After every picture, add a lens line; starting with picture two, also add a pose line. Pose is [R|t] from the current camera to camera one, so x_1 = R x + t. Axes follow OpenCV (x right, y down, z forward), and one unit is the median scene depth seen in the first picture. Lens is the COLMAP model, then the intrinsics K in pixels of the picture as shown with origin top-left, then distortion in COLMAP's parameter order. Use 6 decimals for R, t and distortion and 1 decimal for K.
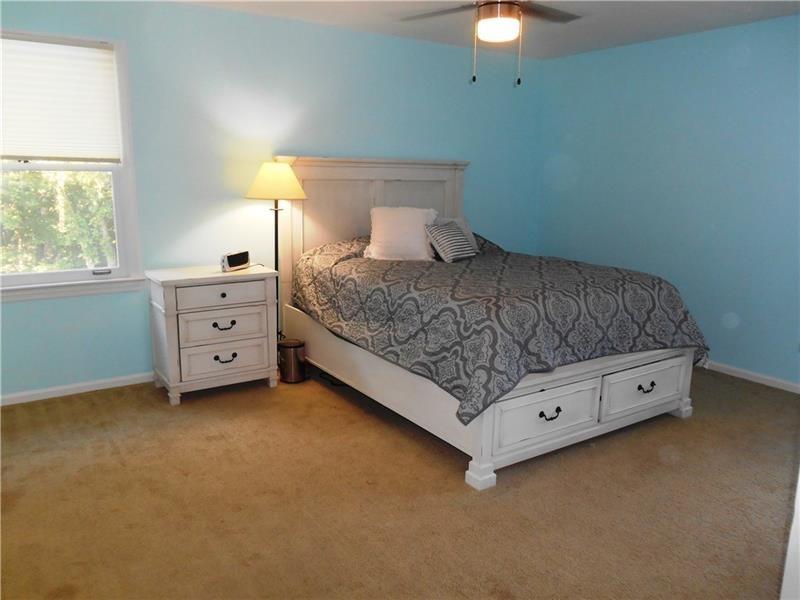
lens RADIAL K [[625.5, 0, 400.3], [0, 625.5, 298.7], [0, 0, 1]] dist [-0.036179, 0.007108]
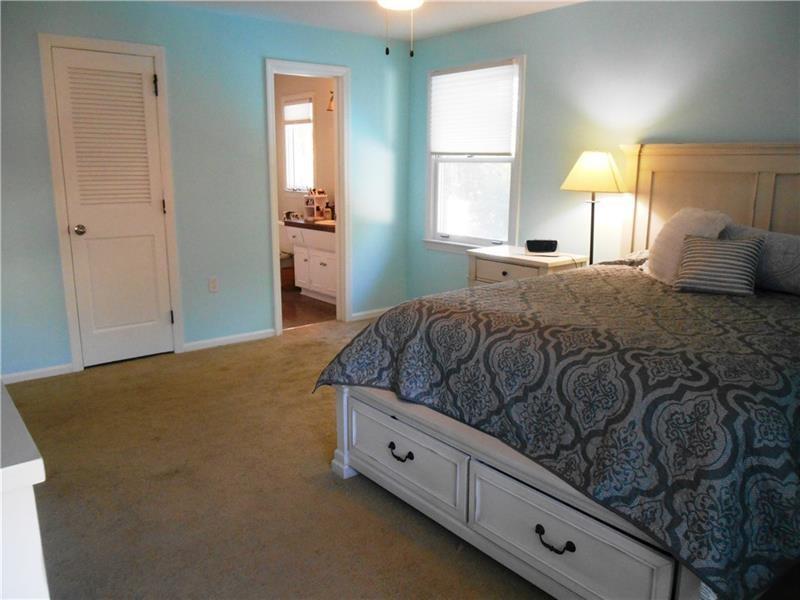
lens RADIAL K [[625.5, 0, 400.4], [0, 625.5, 300.2], [0, 0, 1]] dist [-0.036179, 0.007108]
pose [[0.092923, 0.200083, -0.975362, 0.864101], [-0.198374, 0.963682, 0.178788, -0.132684], [0.975711, 0.176873, 0.129240, 0.743555]]
